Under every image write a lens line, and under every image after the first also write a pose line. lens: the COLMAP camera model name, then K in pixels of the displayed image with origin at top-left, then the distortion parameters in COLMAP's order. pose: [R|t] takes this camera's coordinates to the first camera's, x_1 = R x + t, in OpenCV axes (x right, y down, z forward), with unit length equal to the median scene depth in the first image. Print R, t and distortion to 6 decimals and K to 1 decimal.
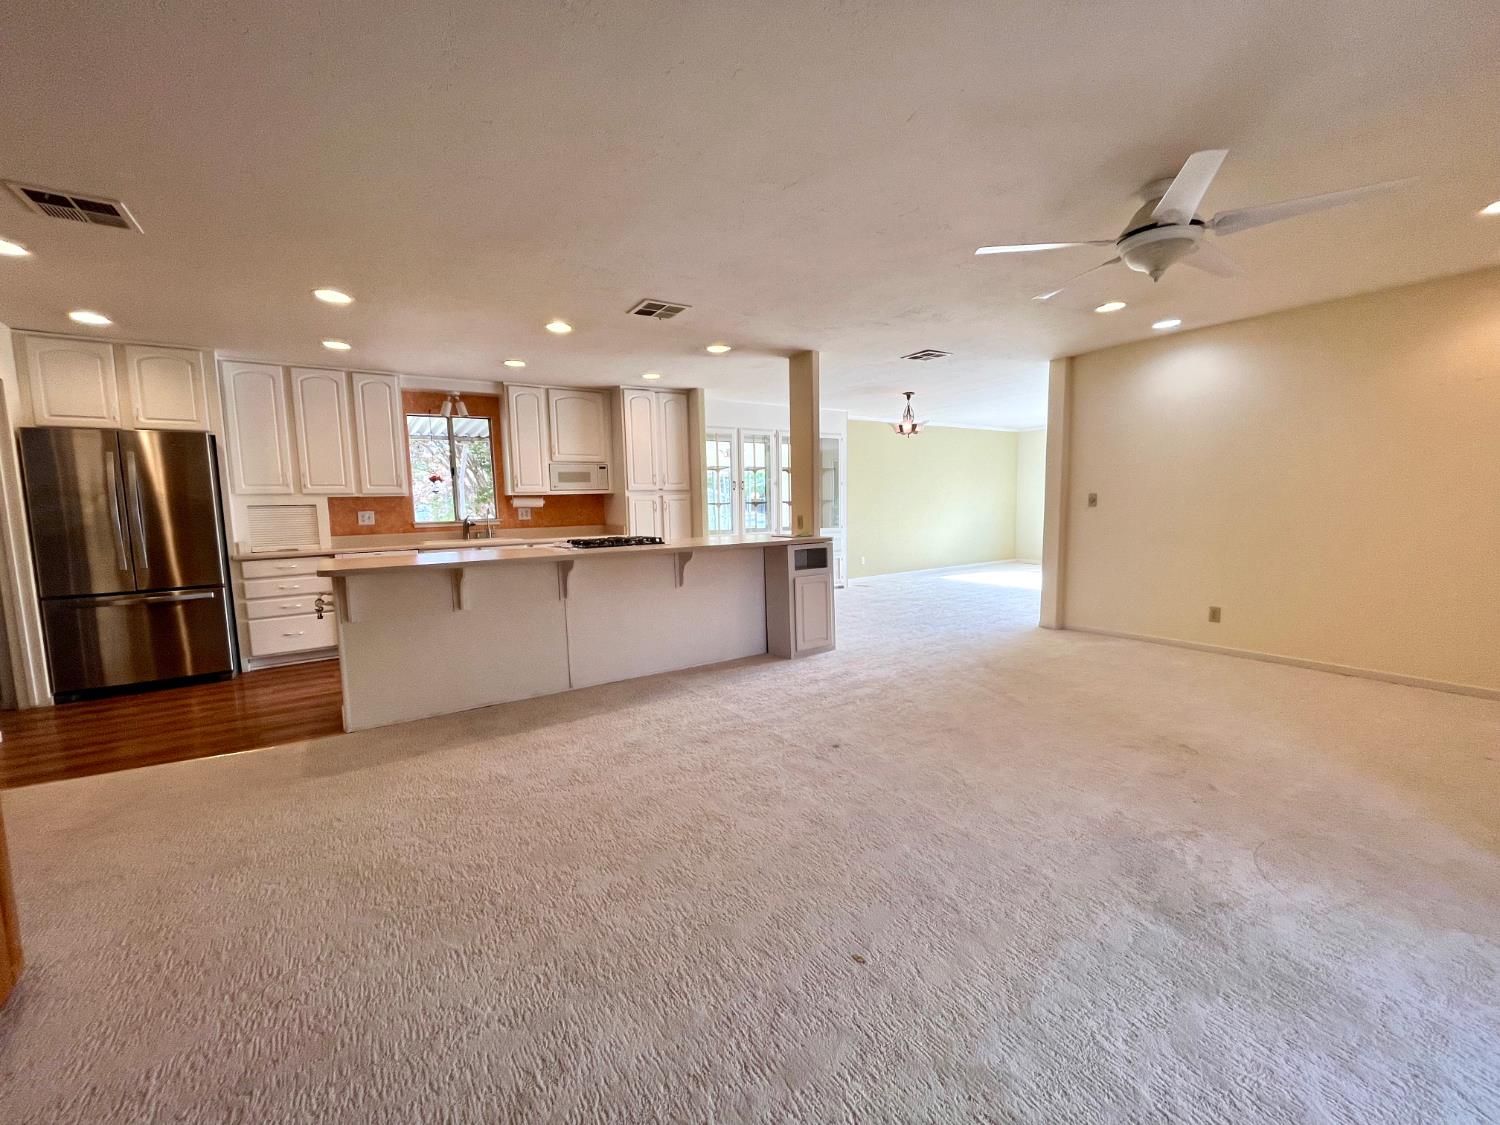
lens RADIAL K [[608.7, 0, 748.1], [0, 608.7, 565.1], [0, 0, 1]] dist [-0.001533, 0.000088]
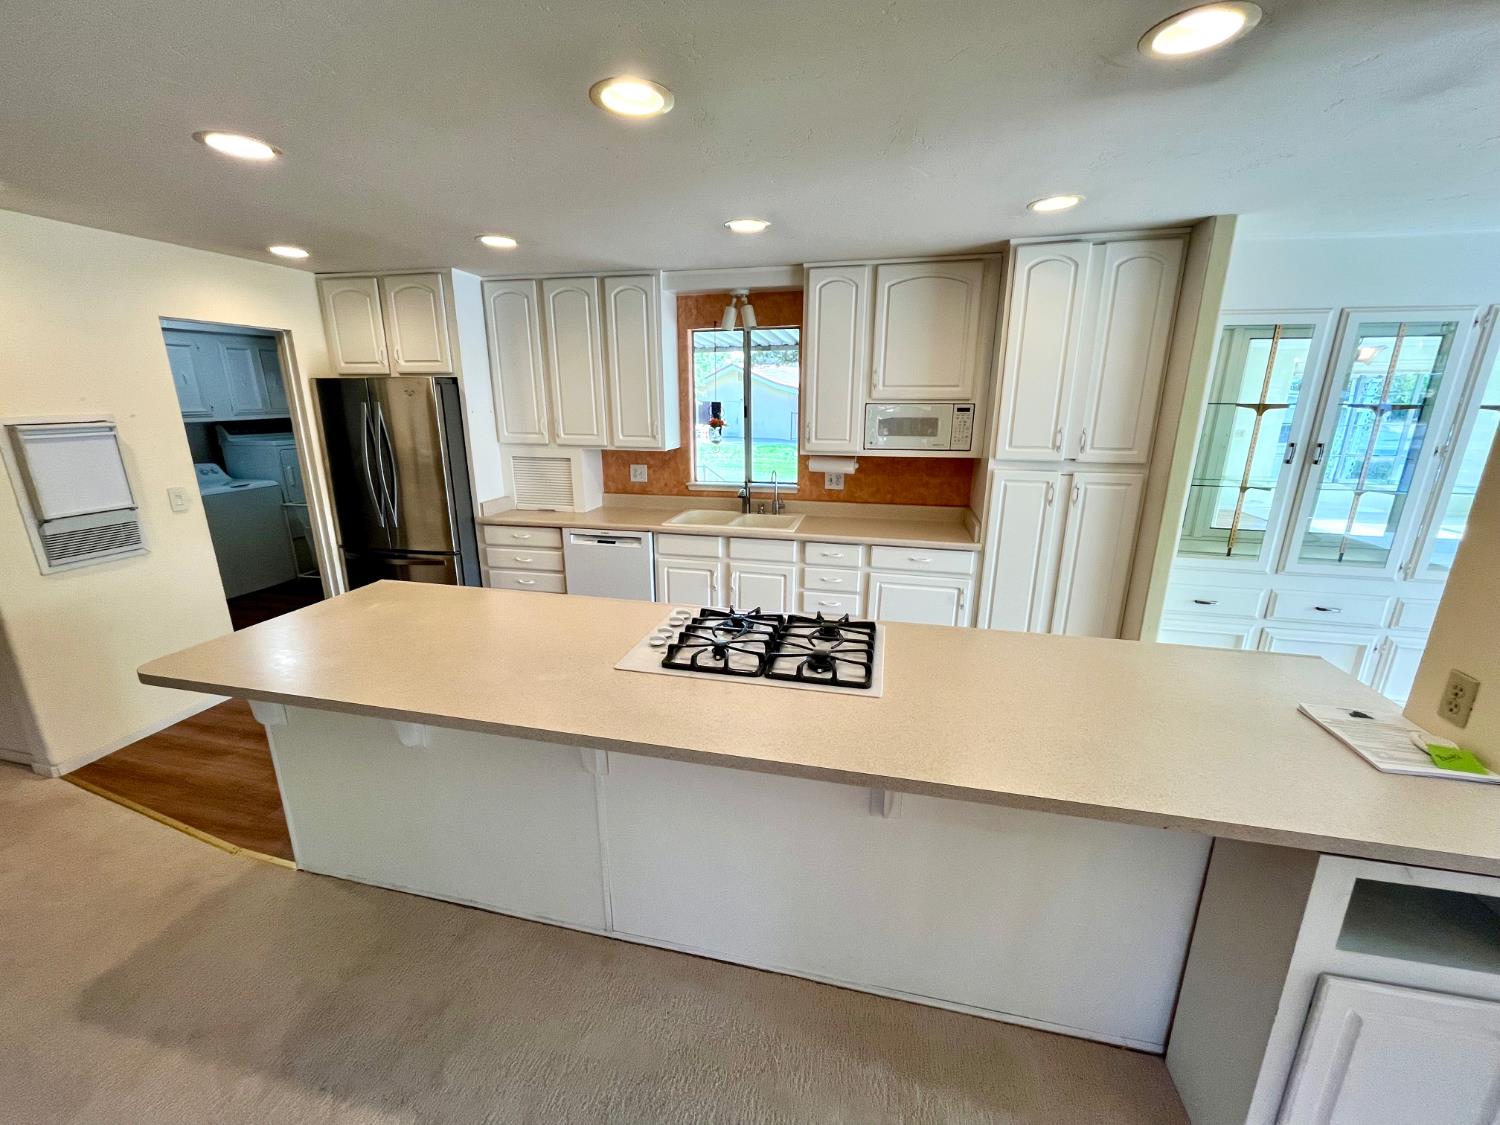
lens RADIAL K [[614.4, 0, 750.0], [0, 614.4, 562.5], [0, 0, 1]] dist [-0.001775, -0.000061]
pose [[0.682050, 0.212204, -0.699841, 0.044066], [-0.092770, 0.974350, 0.205027, -0.134455], [0.725398, -0.074914, 0.684241, 0.529989]]
